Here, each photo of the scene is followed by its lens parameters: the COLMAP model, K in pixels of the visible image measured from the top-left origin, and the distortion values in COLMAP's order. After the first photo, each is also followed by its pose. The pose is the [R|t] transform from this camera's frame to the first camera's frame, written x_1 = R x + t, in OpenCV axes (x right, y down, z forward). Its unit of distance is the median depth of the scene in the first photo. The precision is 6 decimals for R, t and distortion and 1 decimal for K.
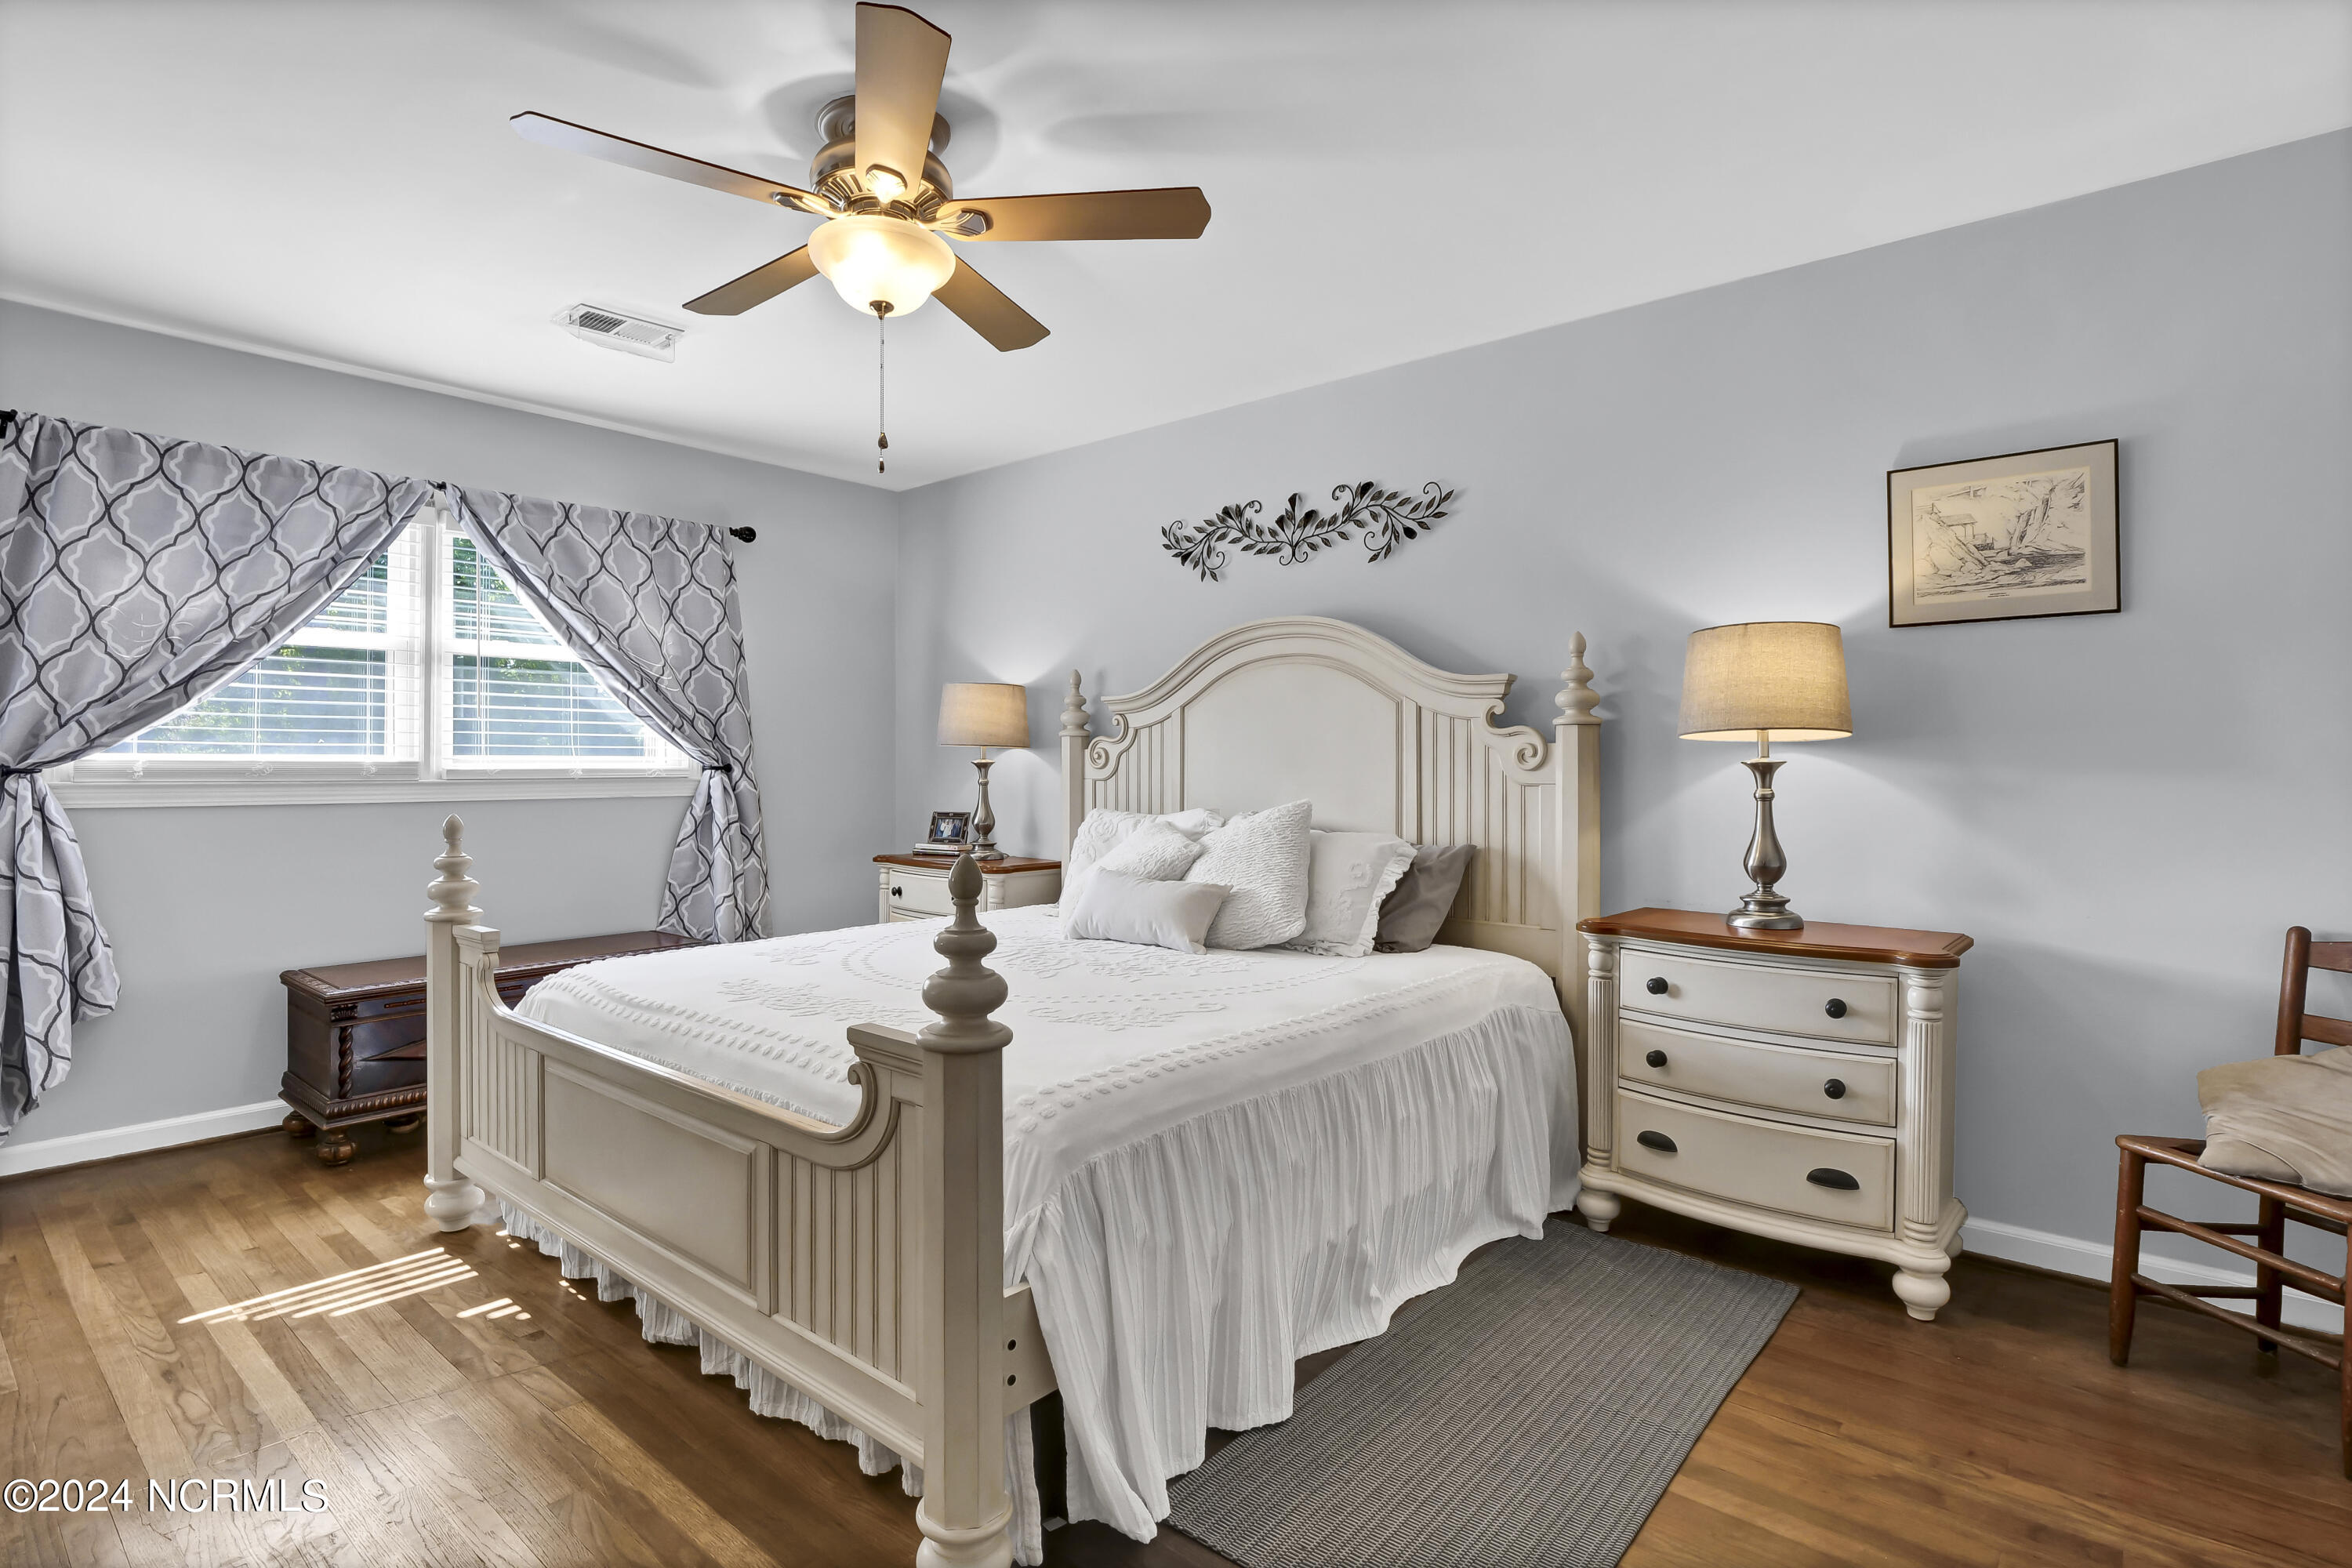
lens RADIAL K [[1202.4, 0, 1182.1], [0, 1202.4, 754.2], [0, 0, 1]] dist [-0.024166, 0.000359]
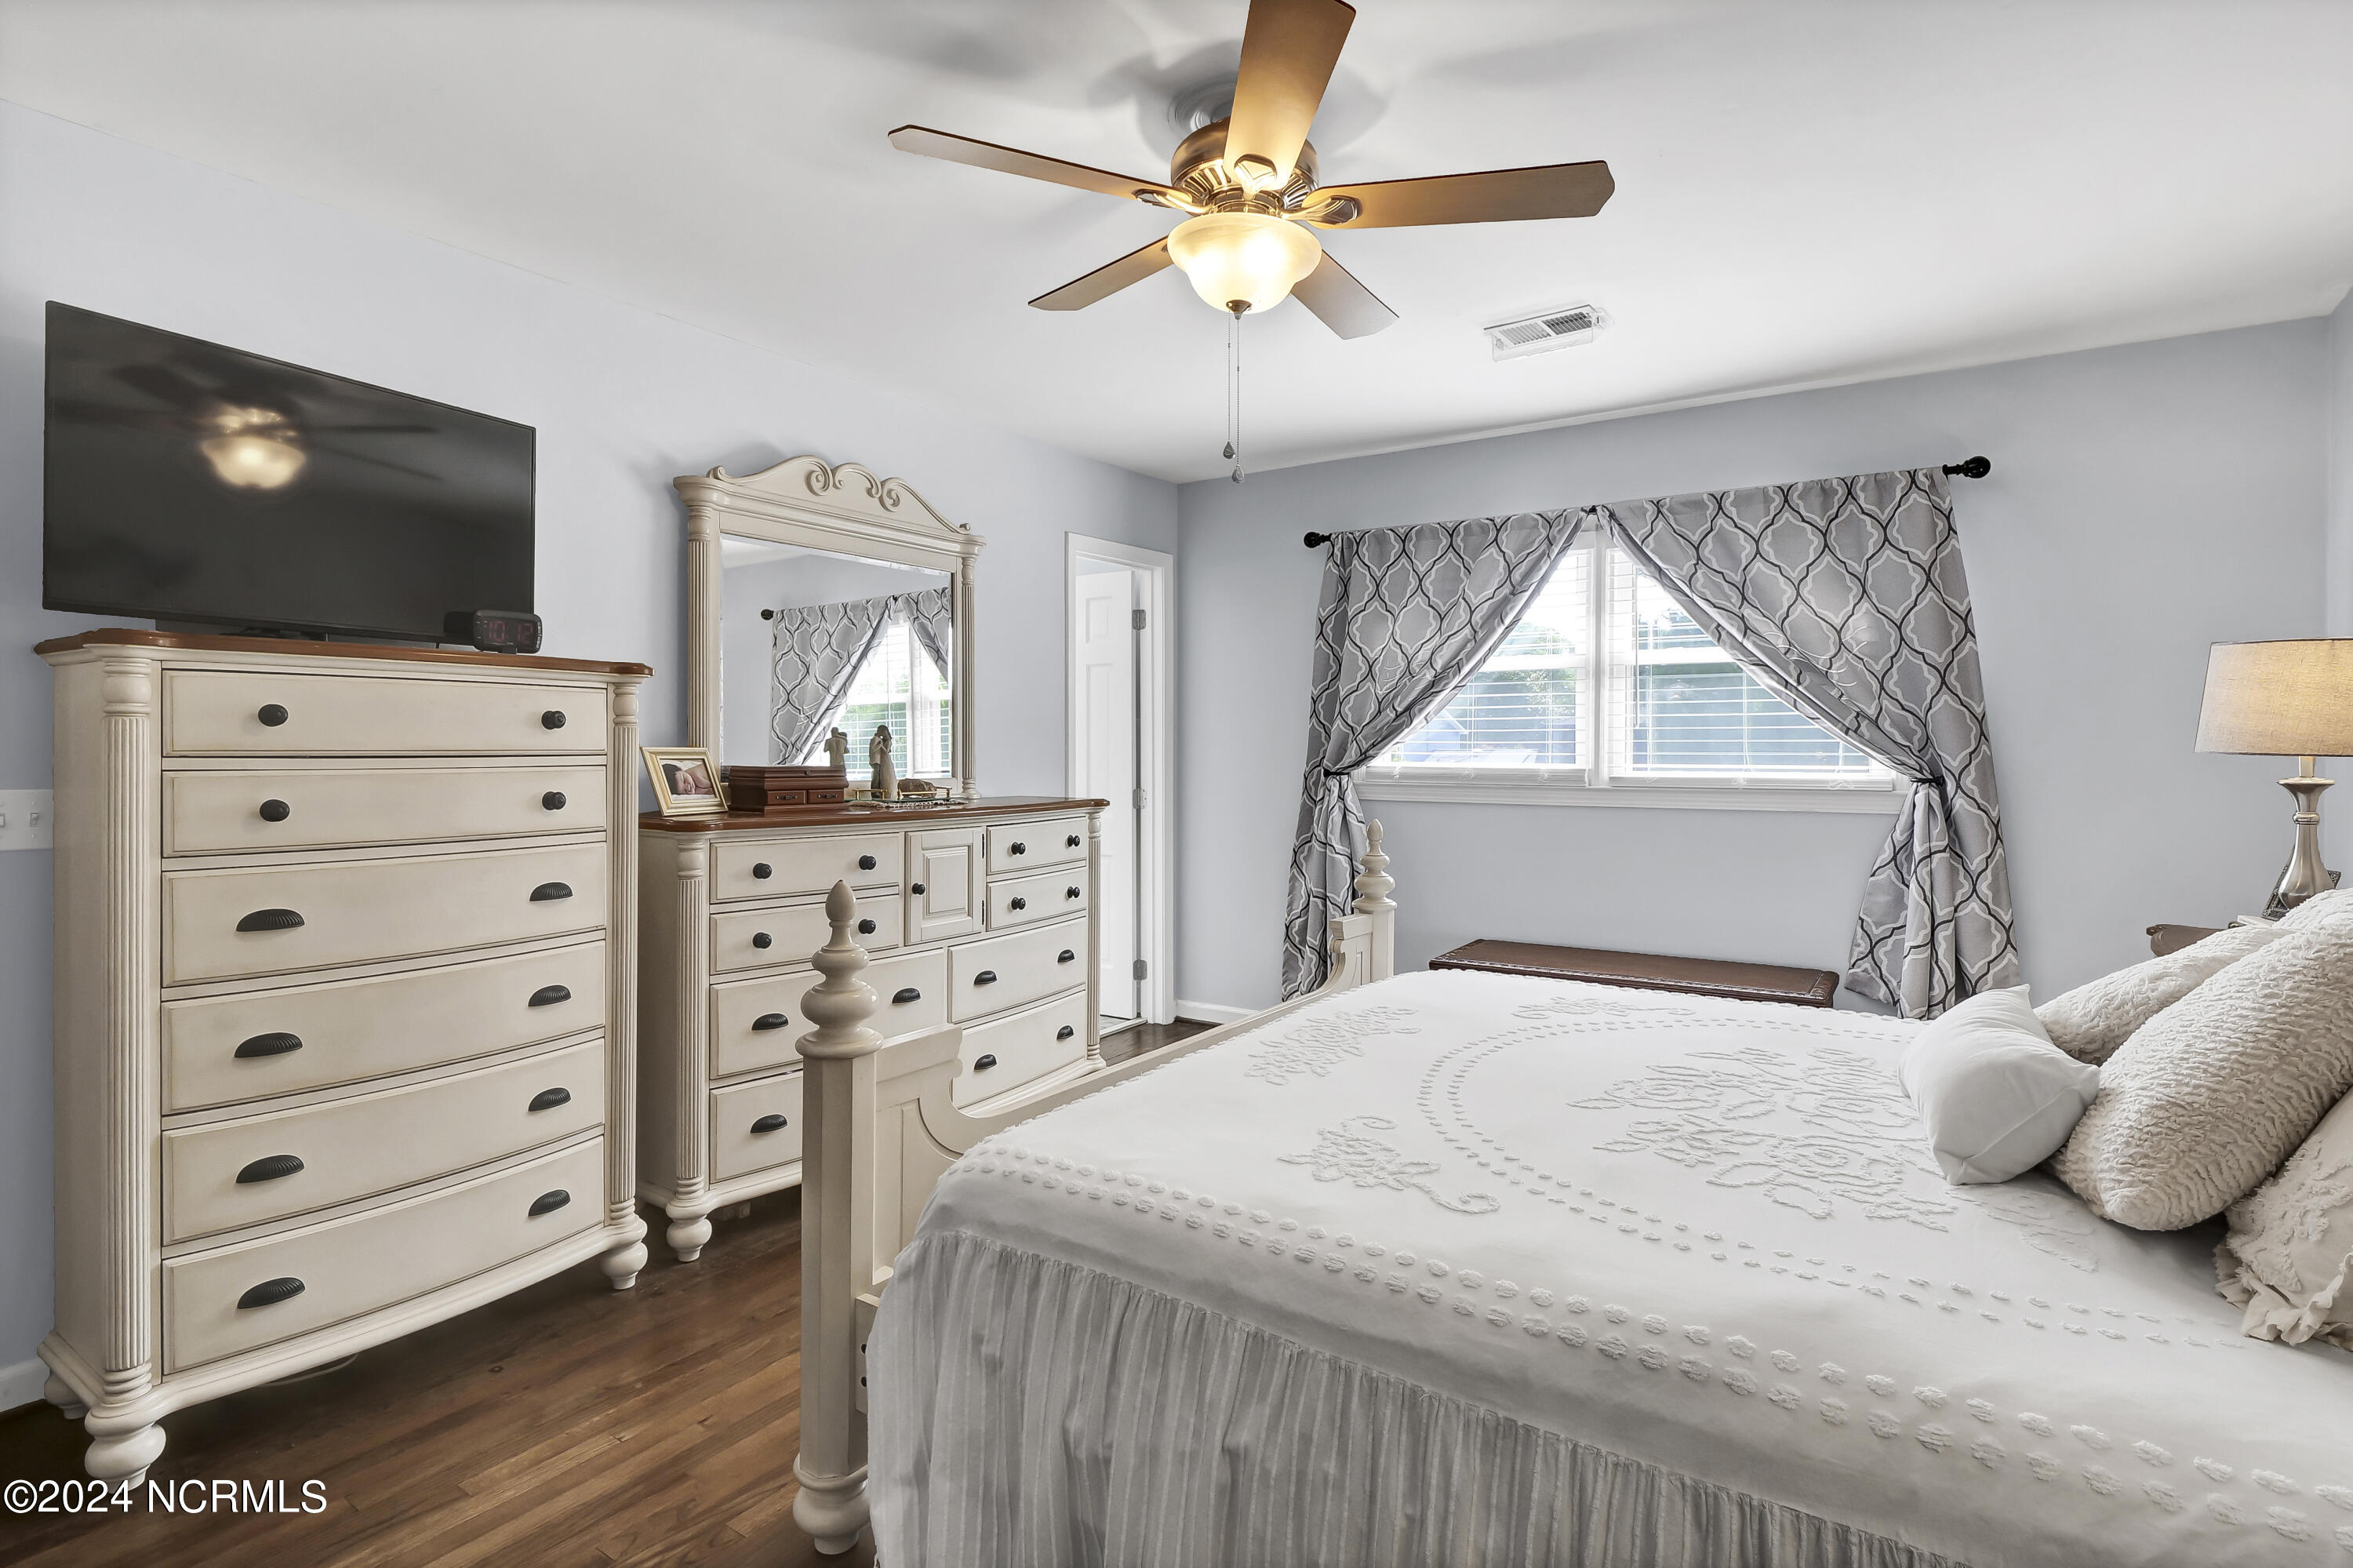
lens RADIAL K [[1203.0, 0, 1182.6], [0, 1203.0, 754.2], [0, 0, 1]] dist [-0.024166, 0.000359]
pose [[0.073245, -0.001684, -0.997313, 0.386475], [0.004215, 0.999990, -0.001379, -0.006974], [0.997305, -0.004102, 0.073251, 0.516358]]
